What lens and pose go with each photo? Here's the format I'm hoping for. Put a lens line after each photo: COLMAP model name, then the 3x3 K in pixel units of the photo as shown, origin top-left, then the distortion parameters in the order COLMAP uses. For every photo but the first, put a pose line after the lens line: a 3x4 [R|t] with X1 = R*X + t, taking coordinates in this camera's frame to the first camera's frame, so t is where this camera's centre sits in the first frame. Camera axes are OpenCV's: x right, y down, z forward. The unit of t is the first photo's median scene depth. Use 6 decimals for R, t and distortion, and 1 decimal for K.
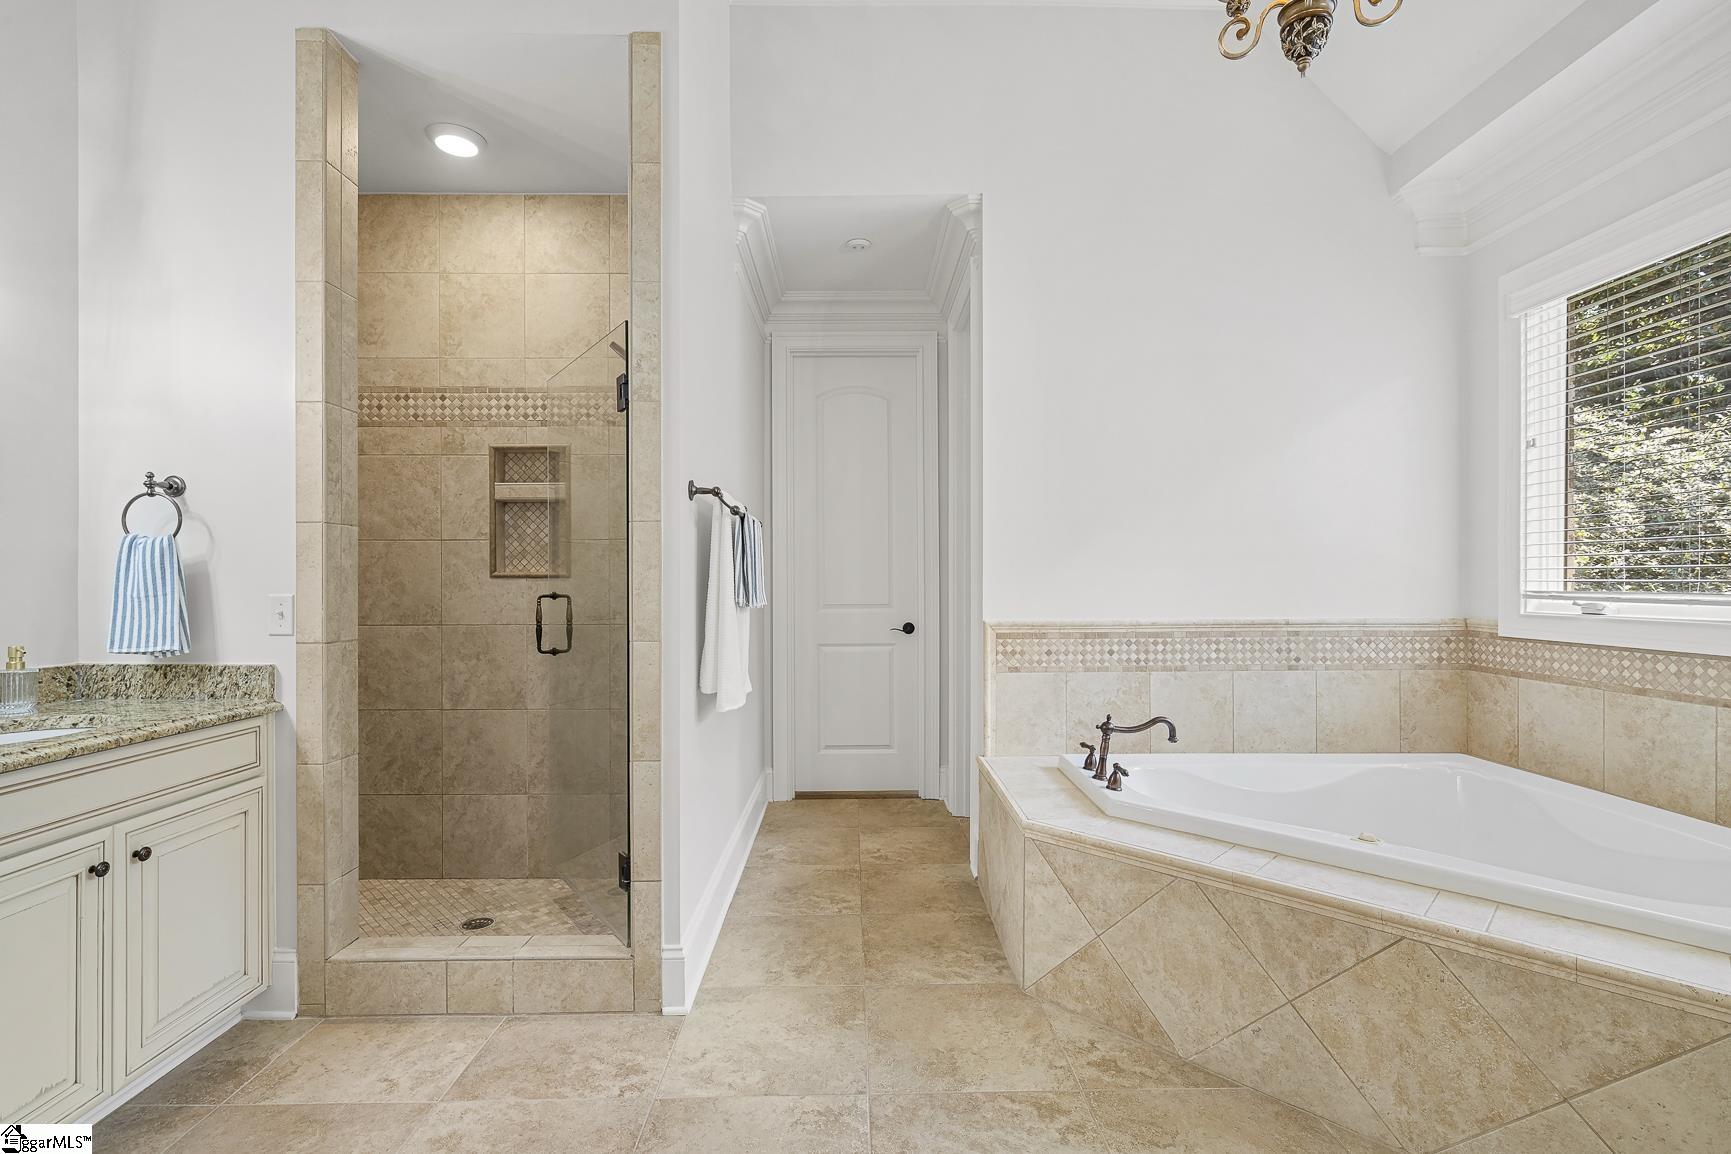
lens RADIAL K [[786.2, 0, 867.6], [0, 786.2, 583.1], [0, 0, 1]] dist [-0.000708, 0.000489]
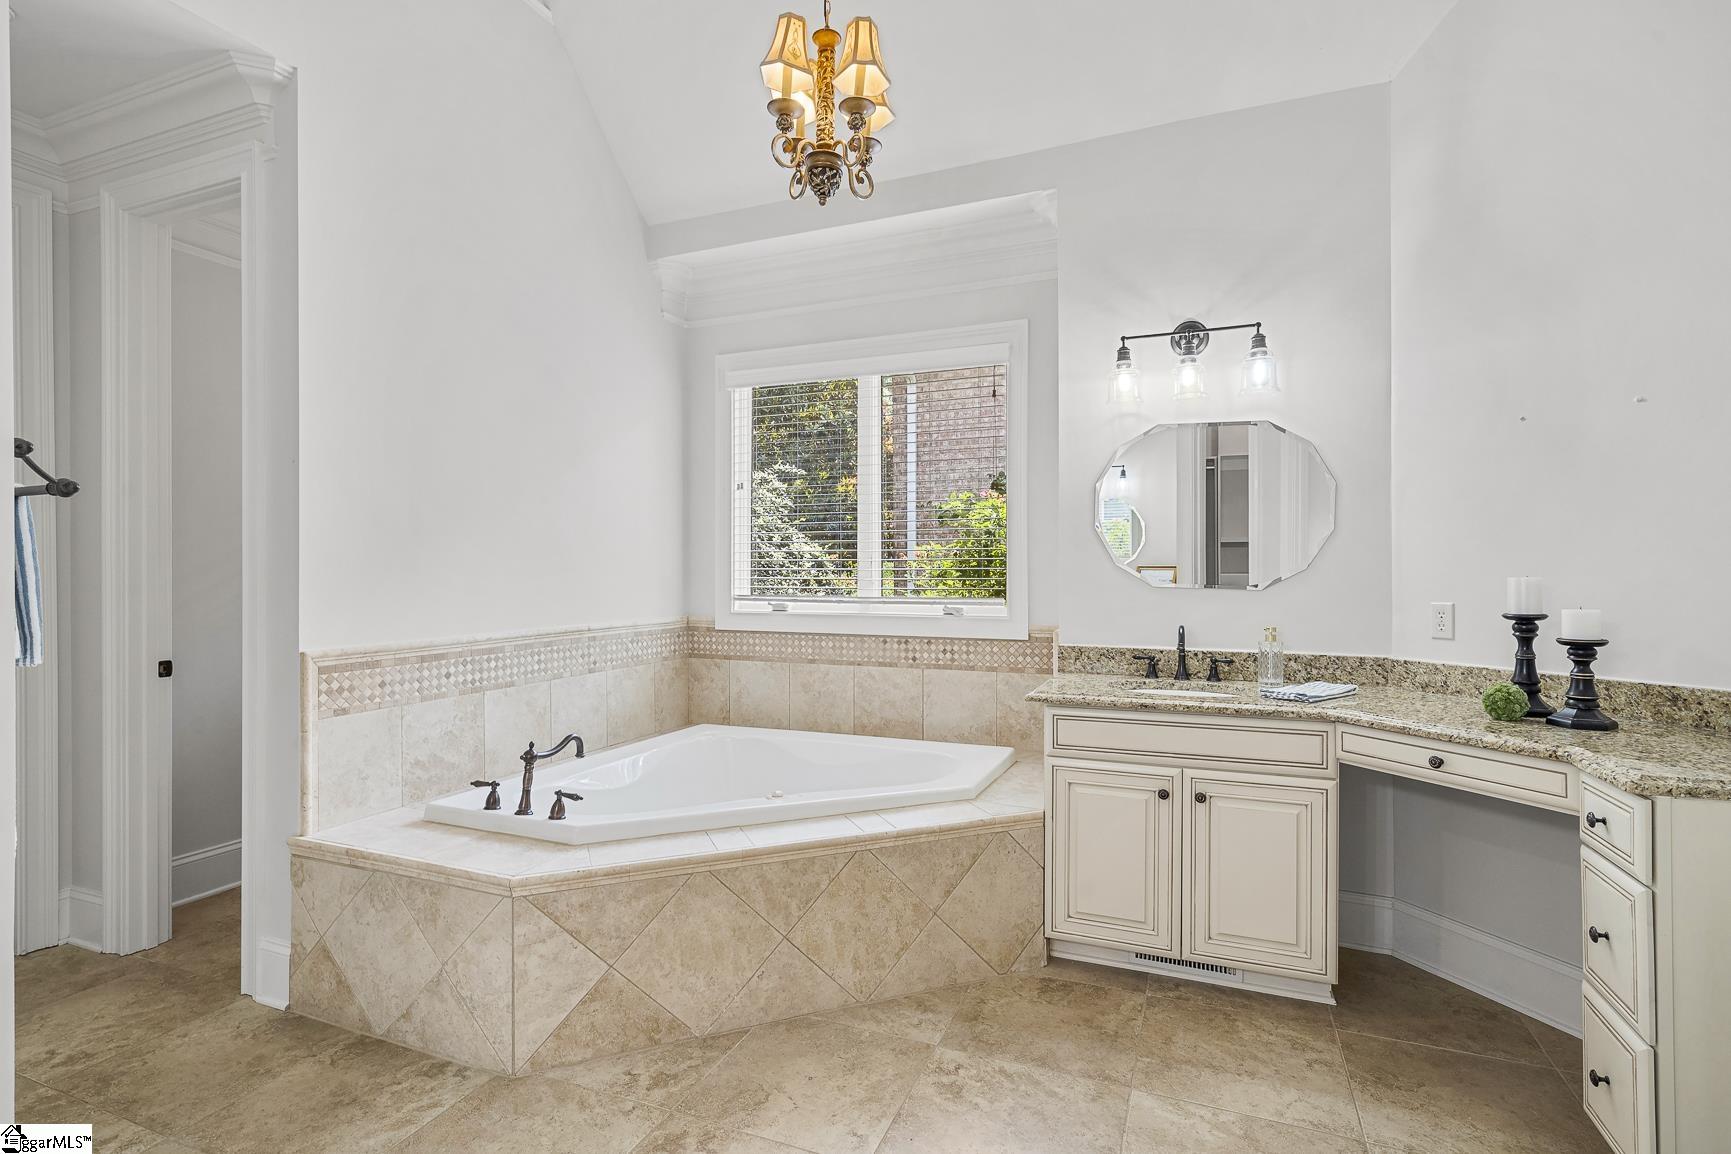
lens RADIAL K [[835.9, 0, 865.5], [0, 835.9, 577.0], [0, 0, 1]] dist [0.002946, 0.000399]
pose [[0.401424, -0.004505, 0.915881, -0.385734], [0.002121, 0.999990, 0.003989, -0.026079], [-0.915890, 0.000342, 0.401430, 0.218486]]
